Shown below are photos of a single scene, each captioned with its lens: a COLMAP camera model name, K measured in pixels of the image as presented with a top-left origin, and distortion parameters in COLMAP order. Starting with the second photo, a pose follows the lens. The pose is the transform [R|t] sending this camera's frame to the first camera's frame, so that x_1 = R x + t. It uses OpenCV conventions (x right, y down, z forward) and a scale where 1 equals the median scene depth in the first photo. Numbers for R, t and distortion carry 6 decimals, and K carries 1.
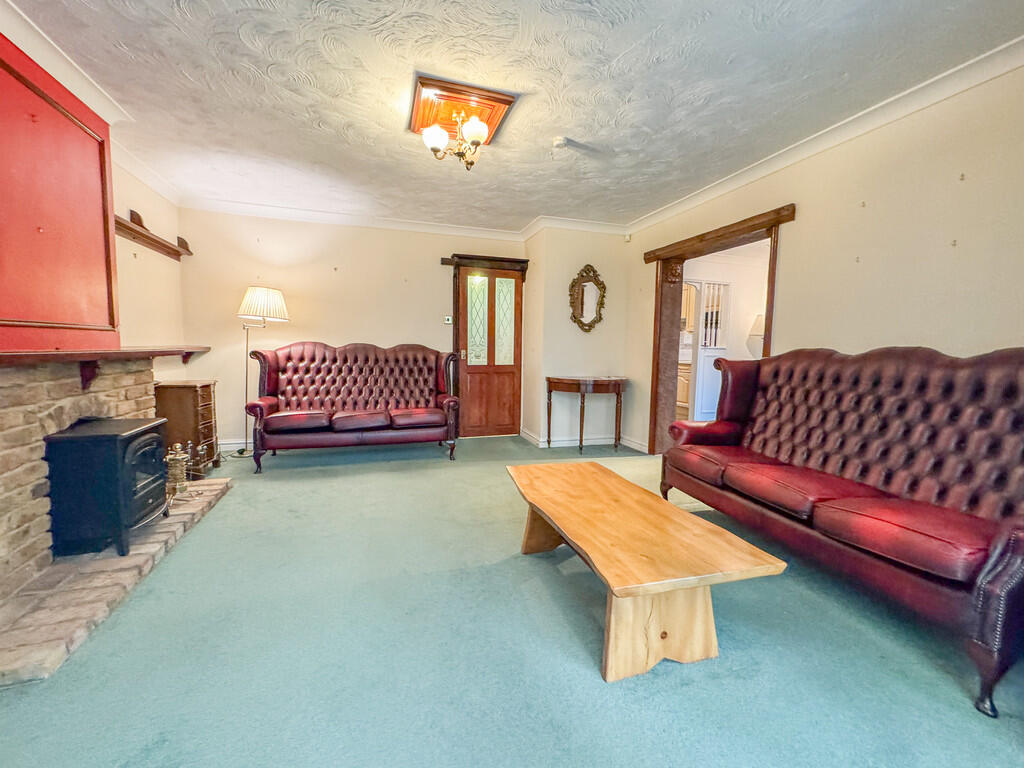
lens RADIAL K [[411.8, 0, 508.9], [0, 411.8, 384.5], [0, 0, 1]] dist [-0.019420, -0.000189]
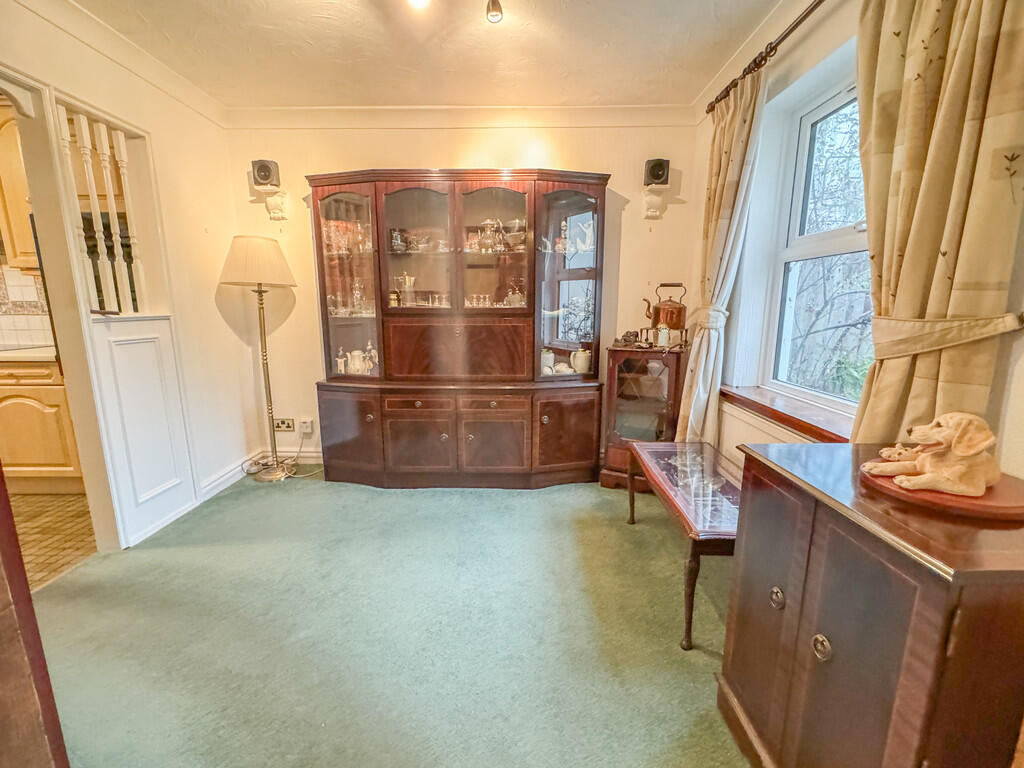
lens RADIAL K [[411.8, 0, 509.9], [0, 411.8, 384.5], [0, 0, 1]] dist [-0.019420, -0.000189]
pose [[0.338015, -0.192477, 0.921248, 0.268652], [0.098567, 0.980720, 0.168737, -0.057338], [-0.935965, 0.033769, 0.350470, 0.560478]]
